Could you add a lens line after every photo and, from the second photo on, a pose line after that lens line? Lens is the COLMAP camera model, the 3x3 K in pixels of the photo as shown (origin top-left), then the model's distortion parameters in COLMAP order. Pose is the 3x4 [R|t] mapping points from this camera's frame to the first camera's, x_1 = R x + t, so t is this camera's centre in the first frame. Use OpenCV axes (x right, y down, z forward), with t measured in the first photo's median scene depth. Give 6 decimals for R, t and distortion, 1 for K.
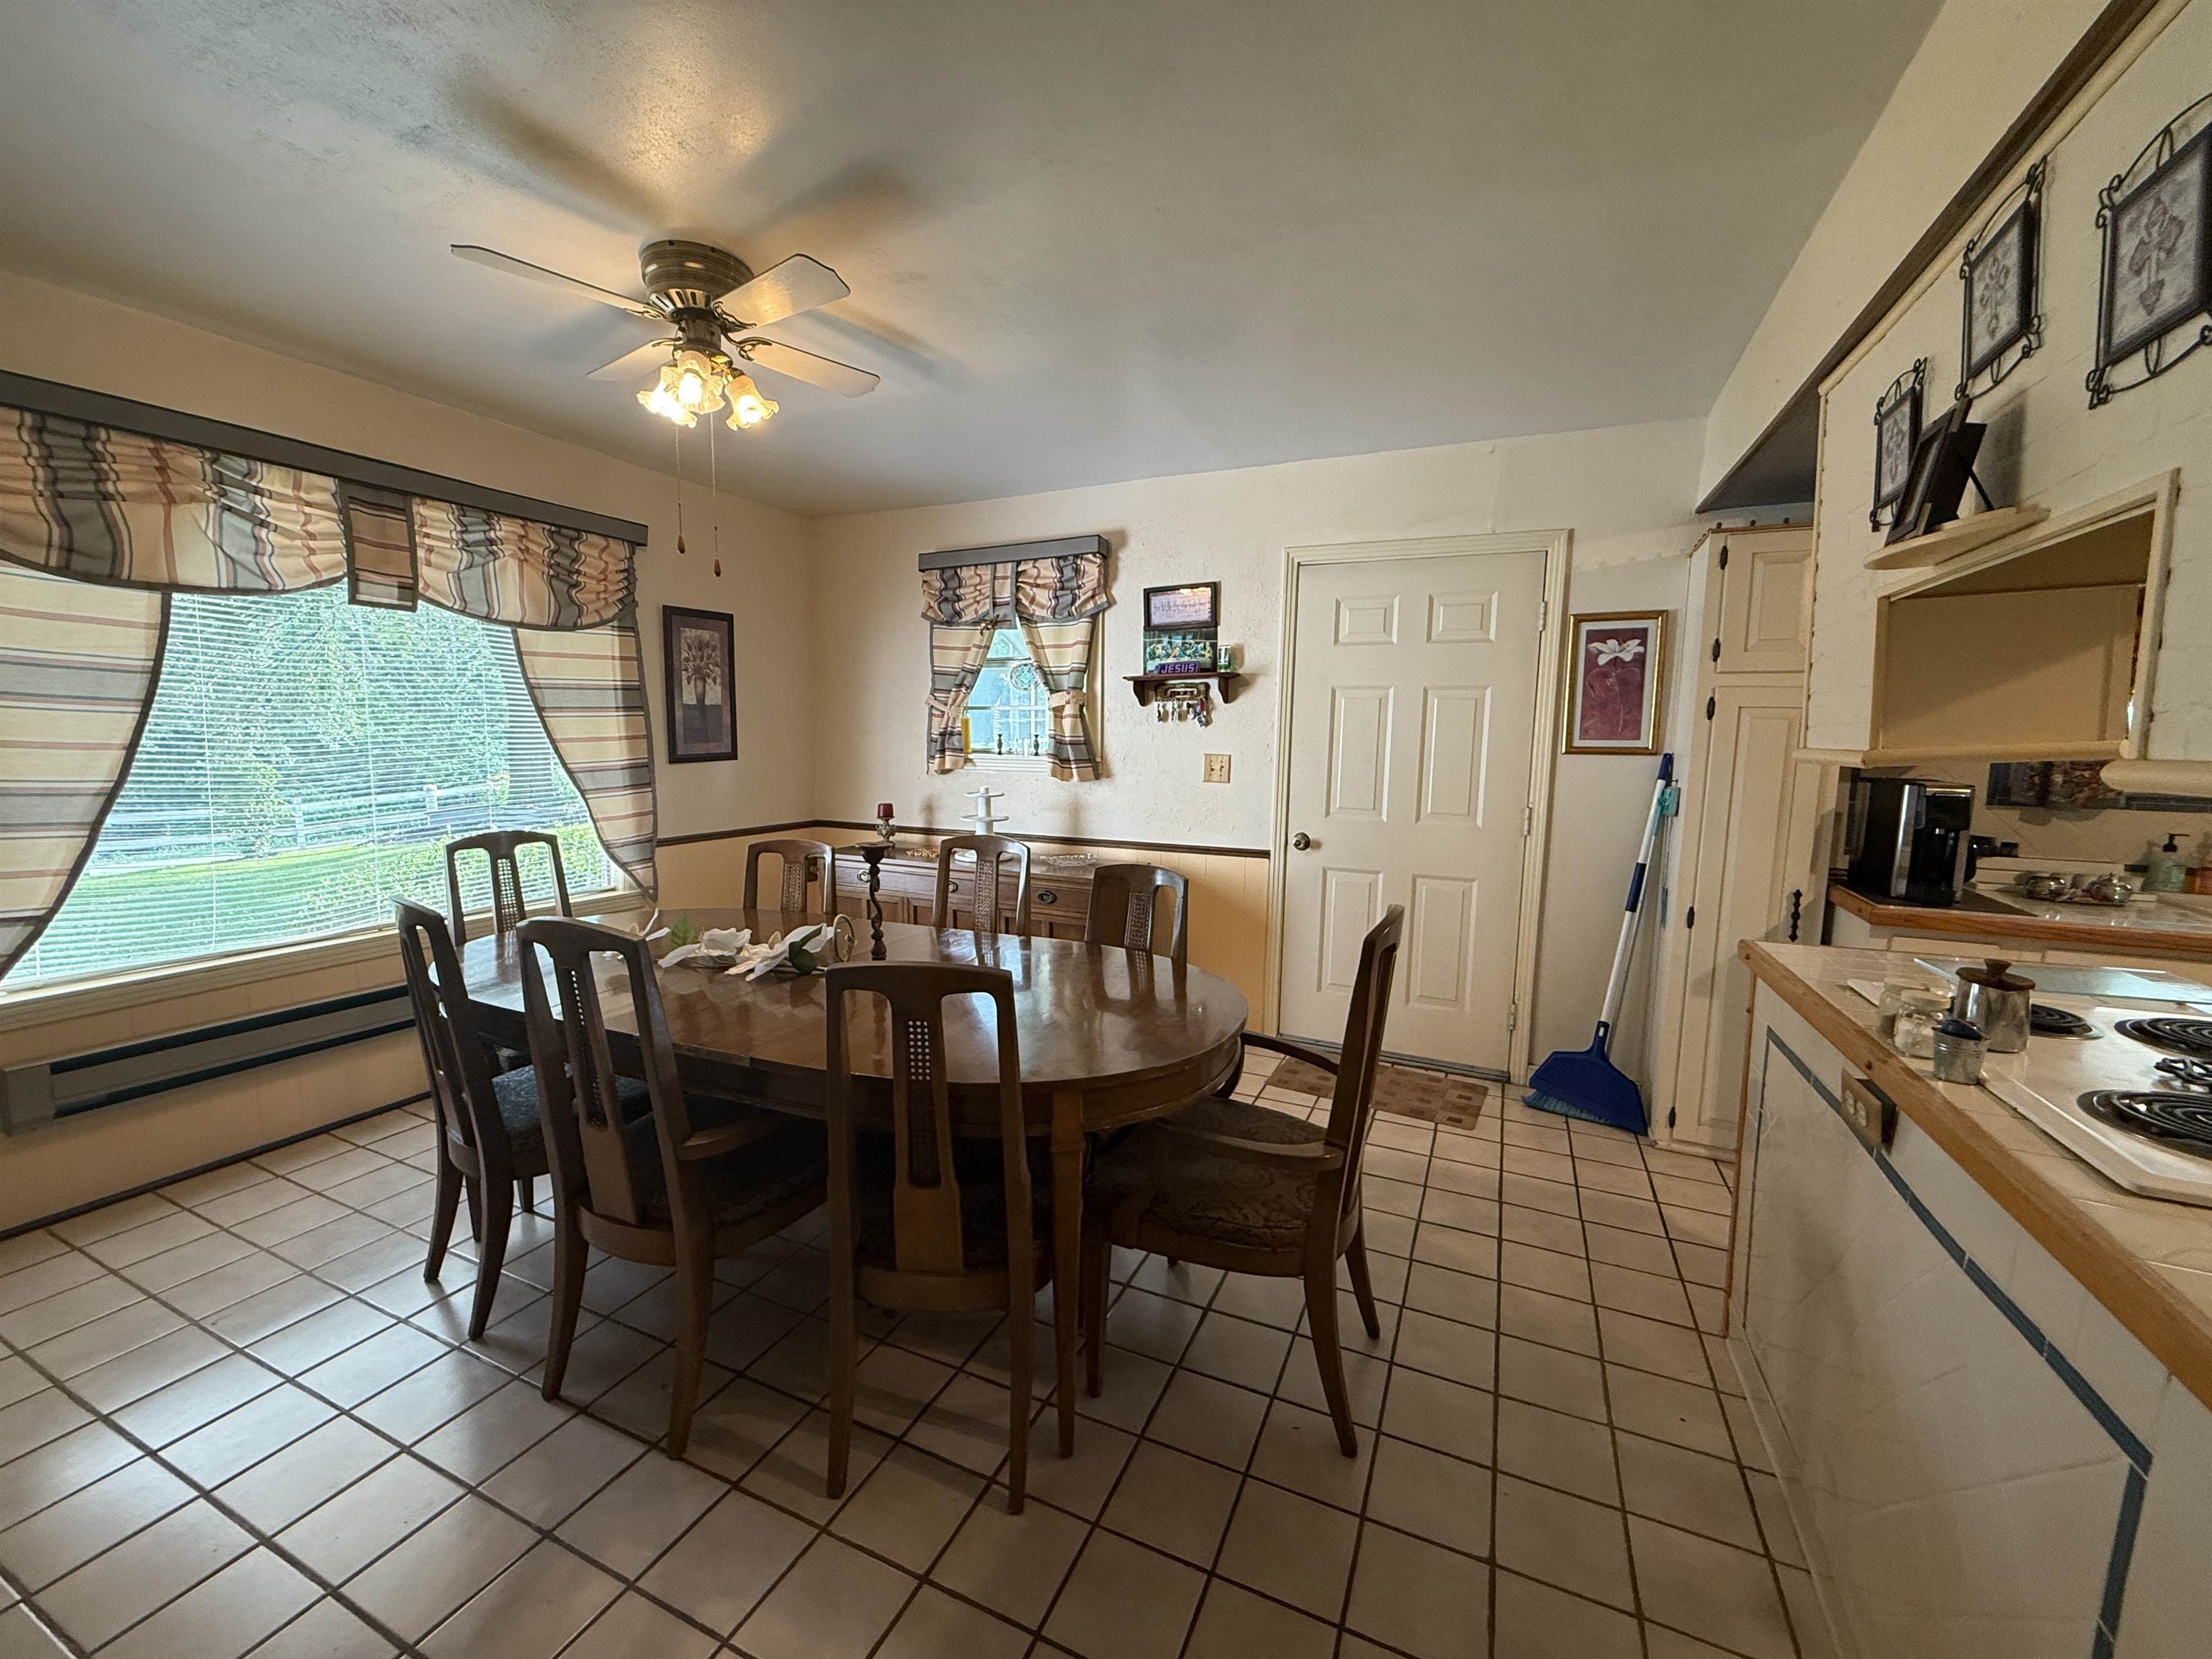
lens RADIAL K [[880.6, 0, 1101.9], [0, 880.6, 823.1], [0, 0, 1]] dist [0.000954, -0.000600]
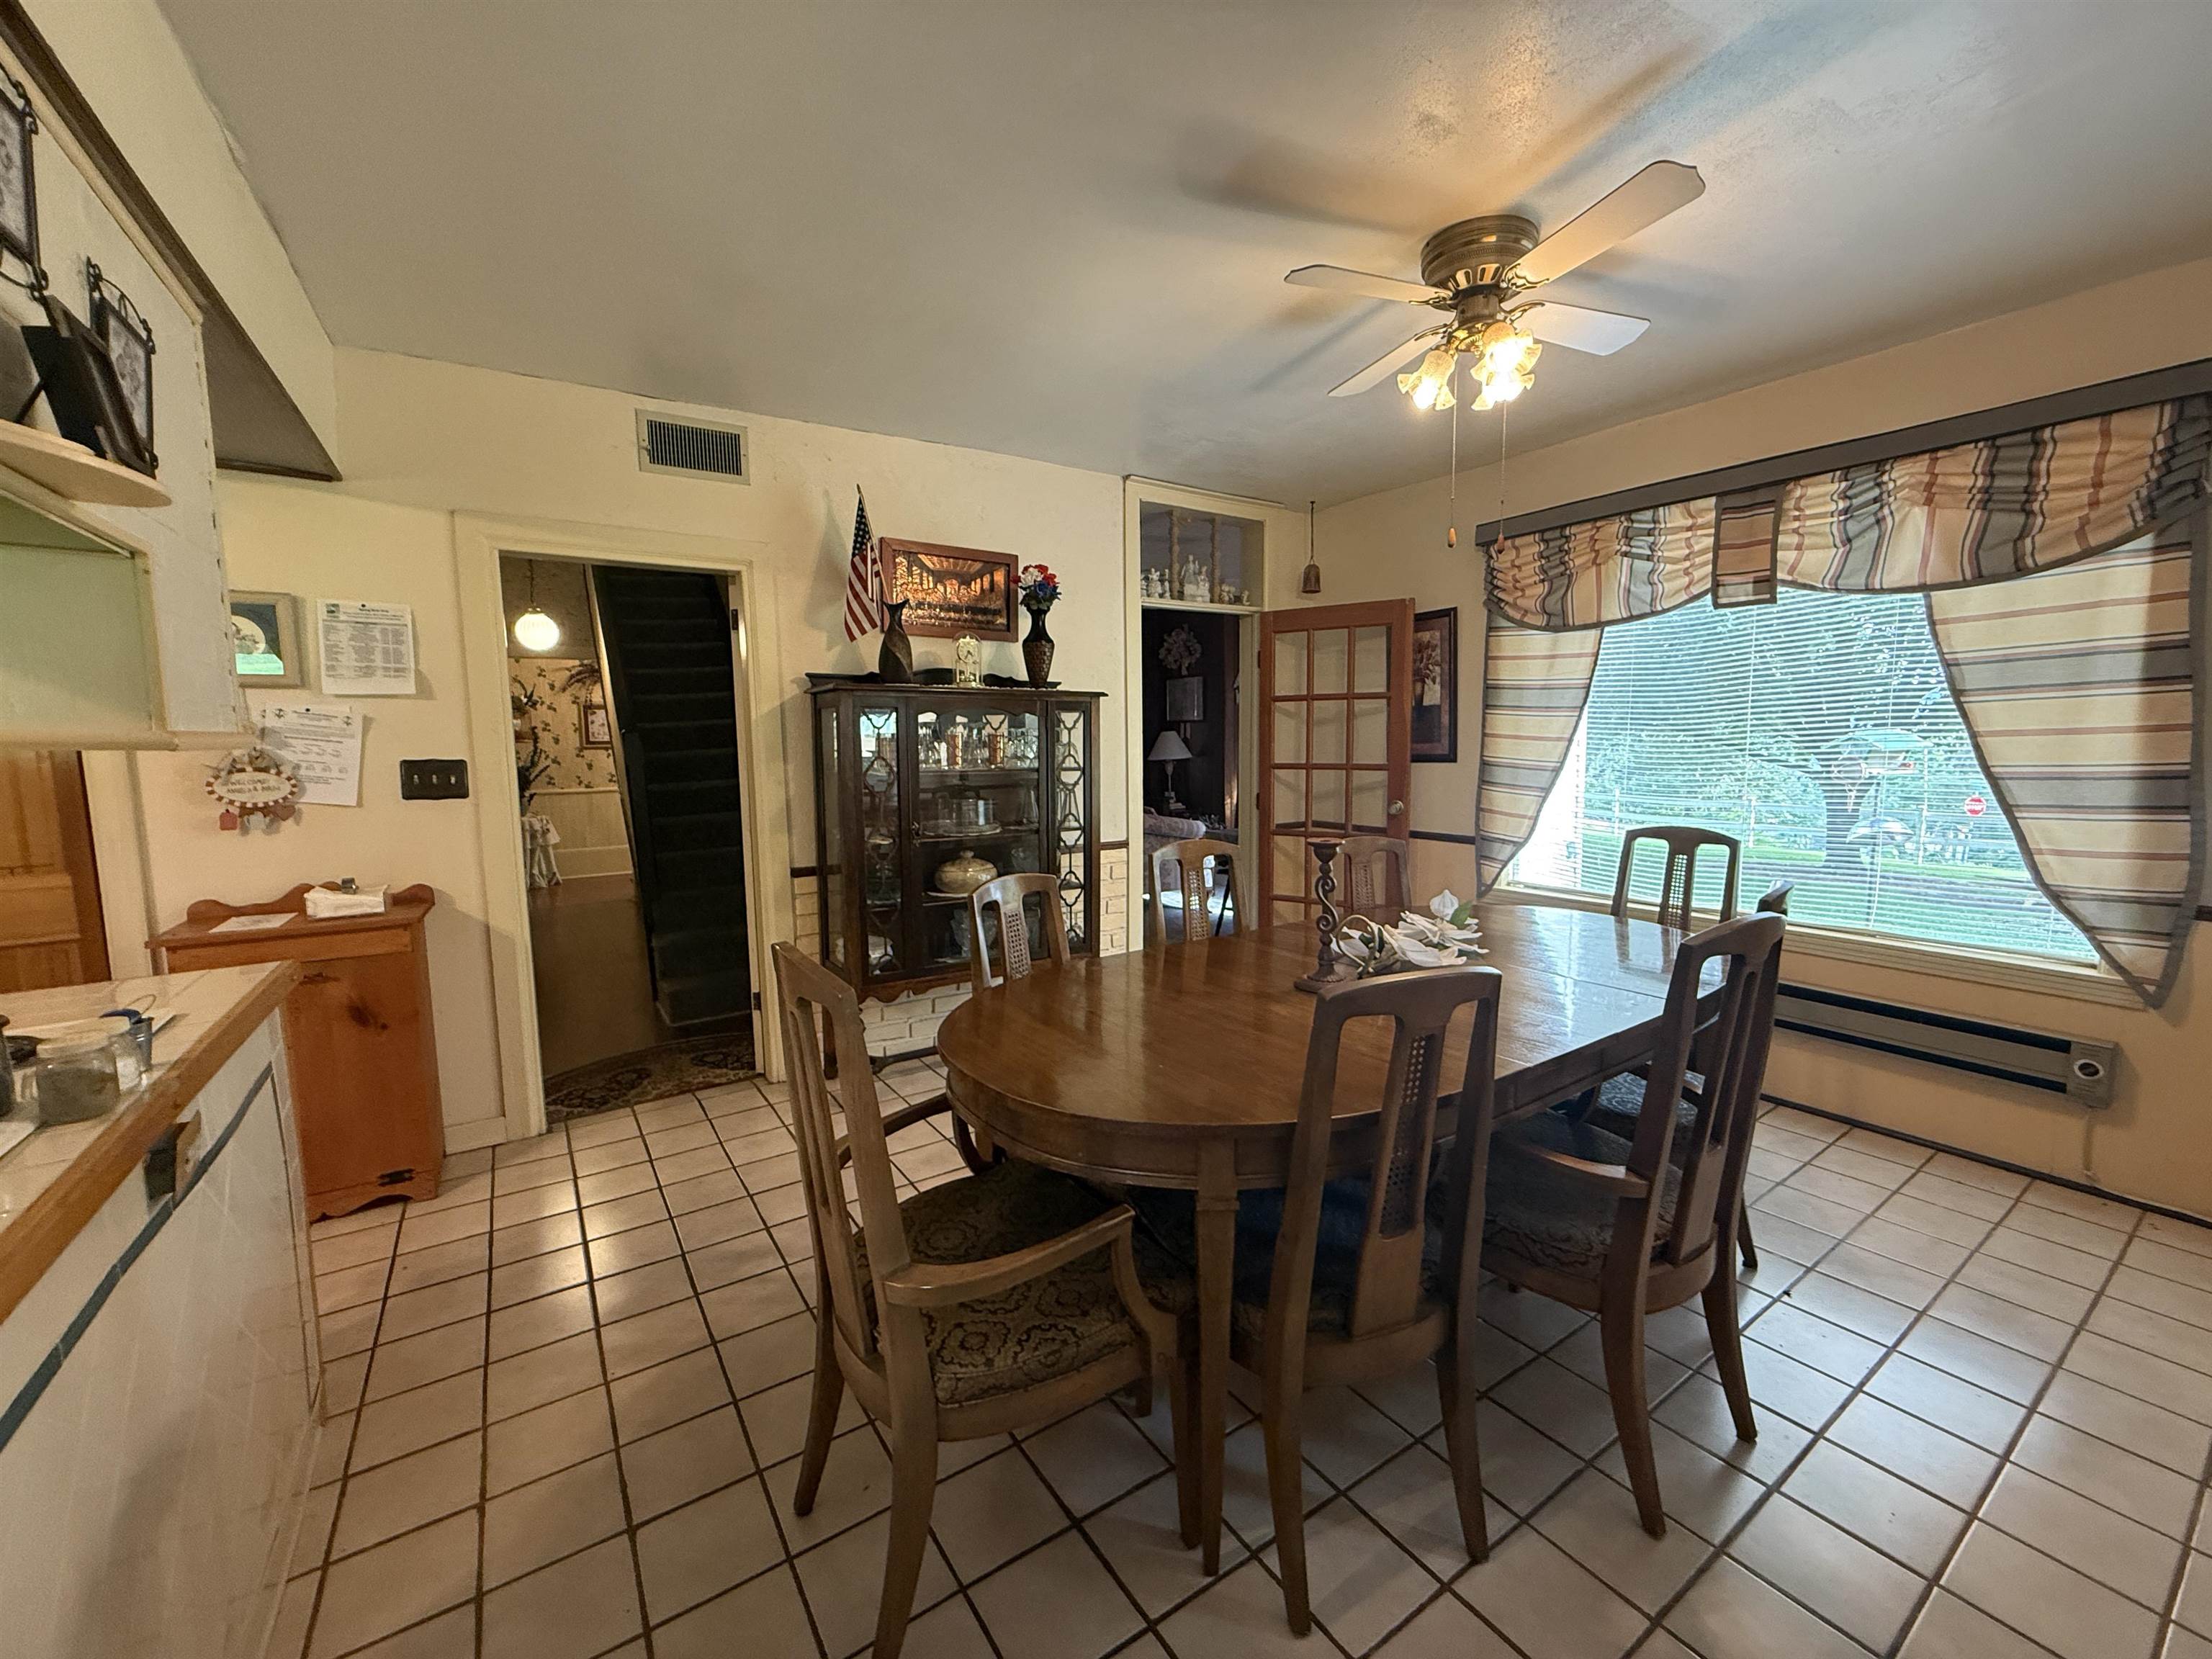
lens RADIAL K [[880.6, 0, 1116.8], [0, 880.6, 806.2], [0, 0, 1]] dist [0.000954, -0.000600]
pose [[-0.506127, 0.075423, -0.859155, 0.466298], [-0.069990, 0.989291, 0.128078, -0.096807], [0.859614, 0.124956, -0.495428, 0.935128]]
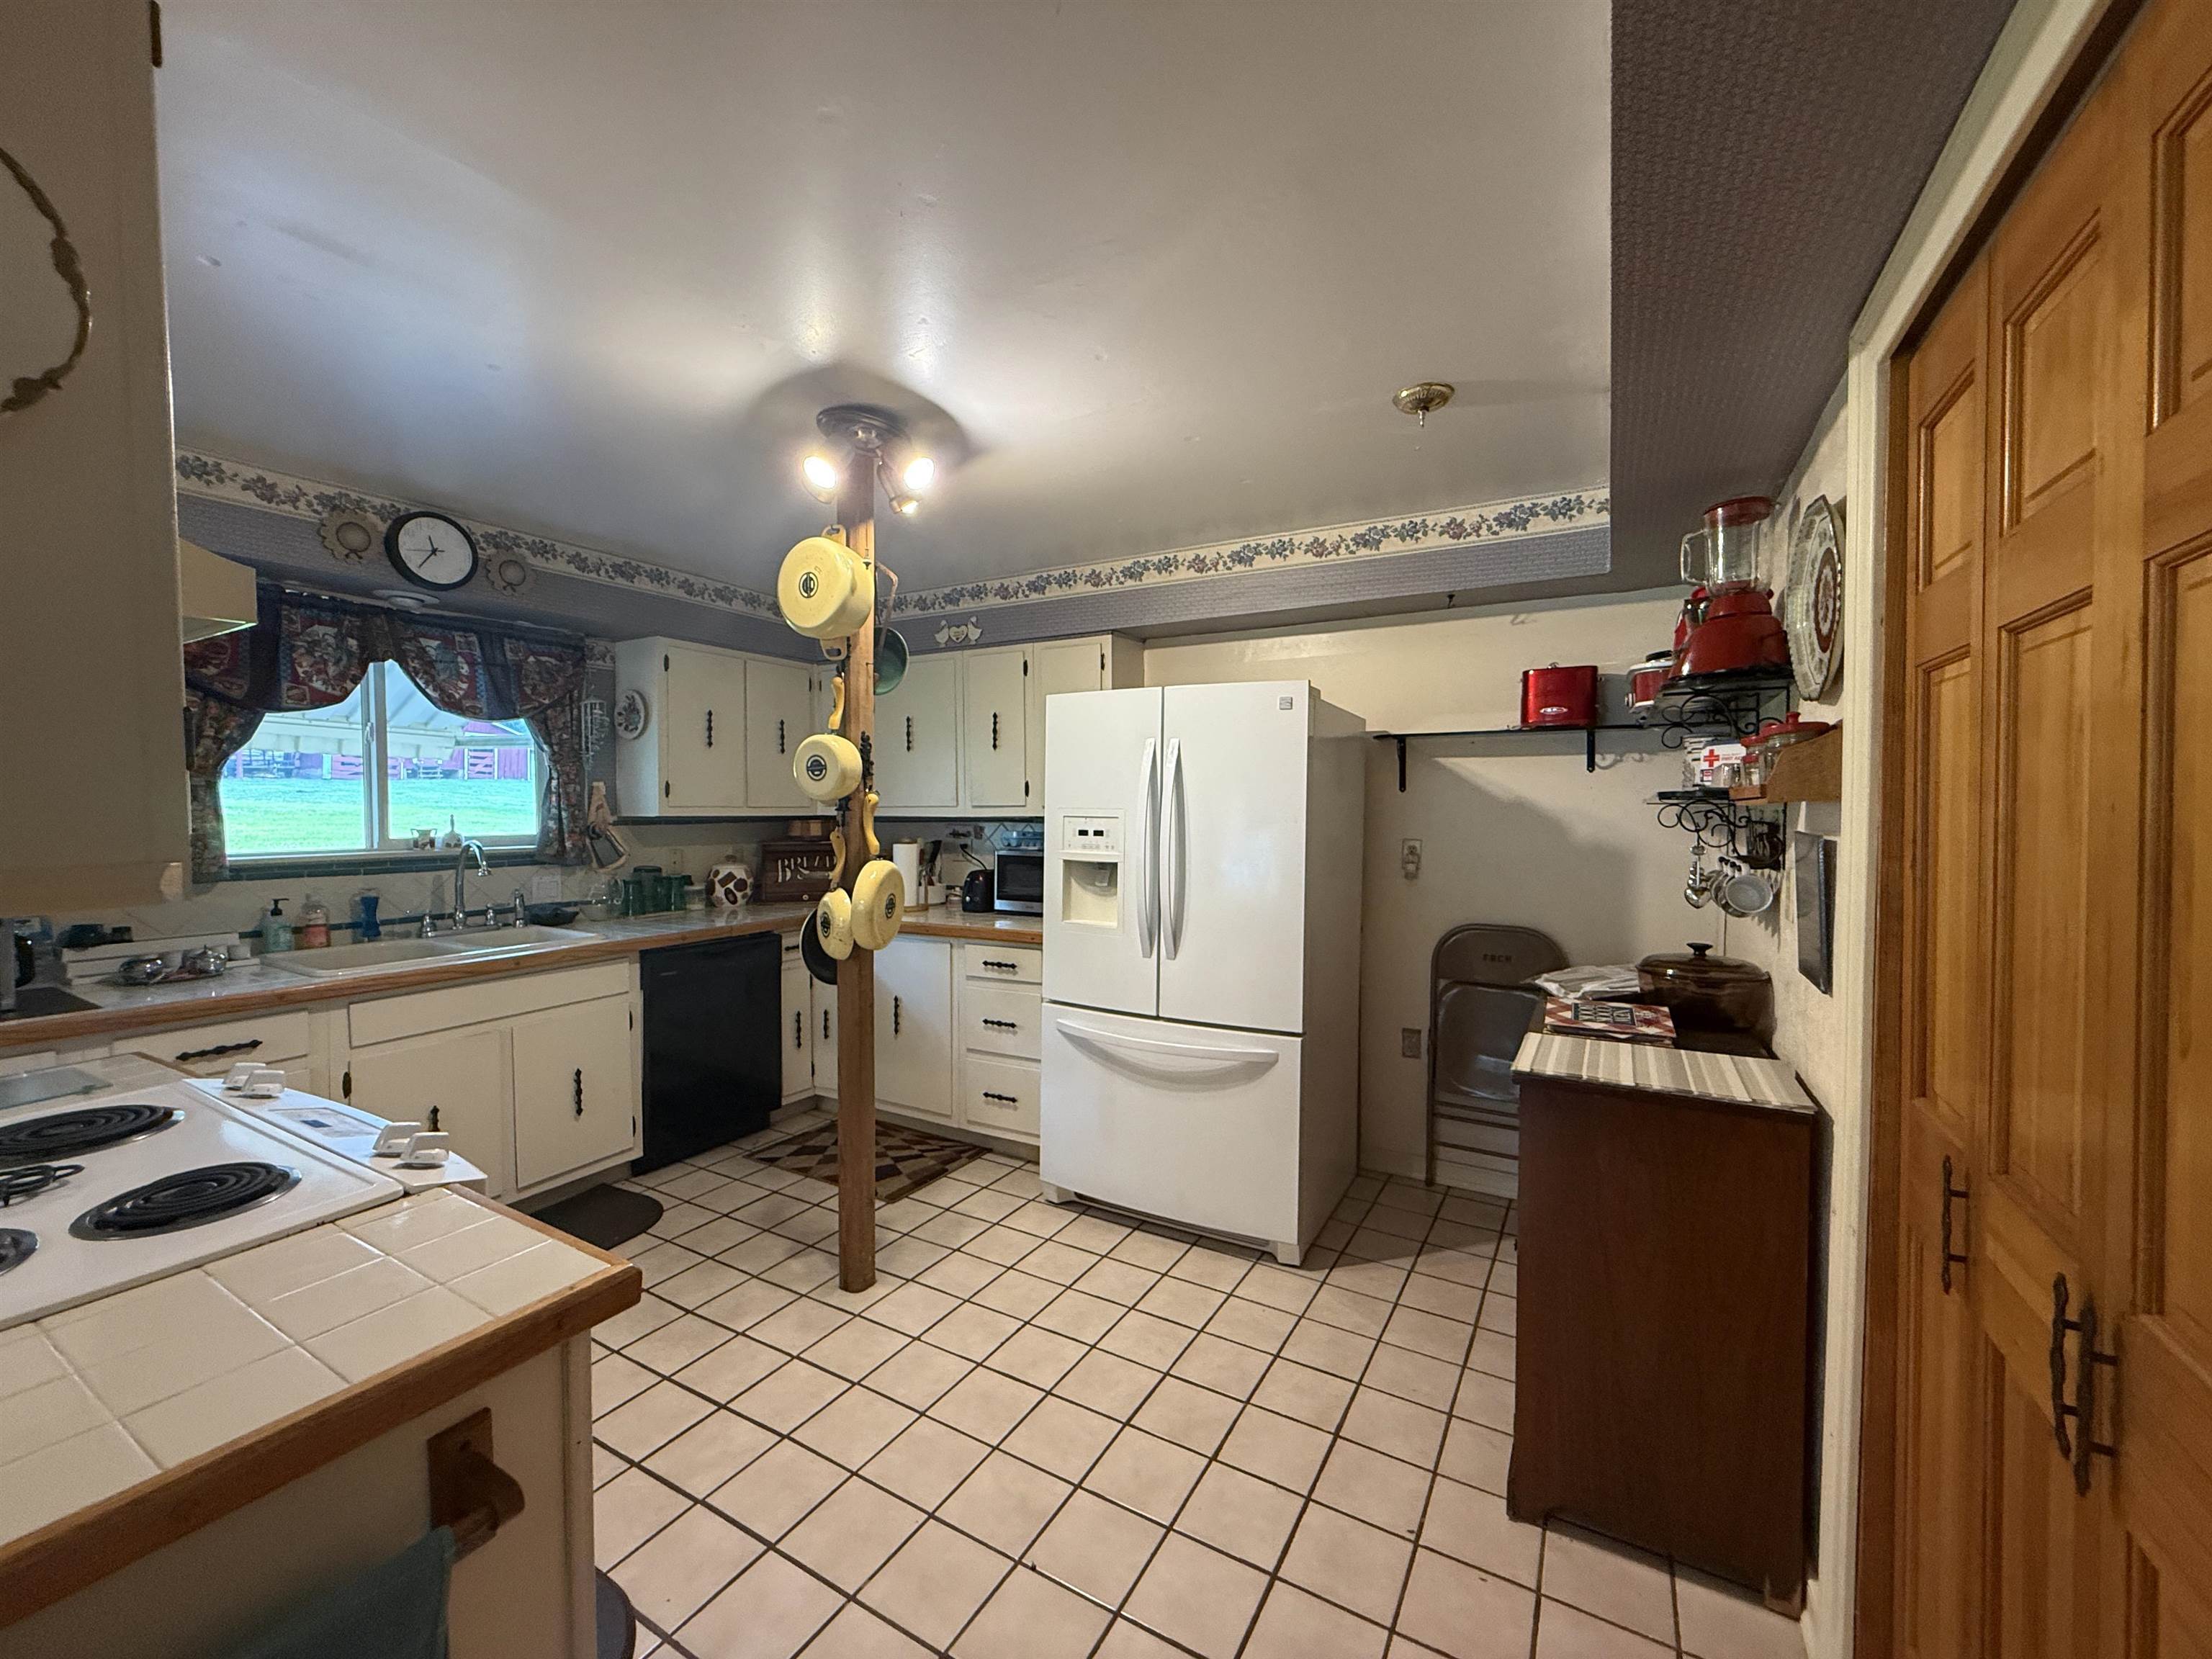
lens RADIAL K [[880.6, 0, 1097.6], [0, 880.6, 829.0], [0, 0, 1]] dist [0.000954, -0.000600]
pose [[0.087684, -0.040189, 0.995337, 0.180694], [0.107291, 0.993754, 0.030673, 0.000798], [-0.990354, 0.104101, 0.091448, -0.128902]]
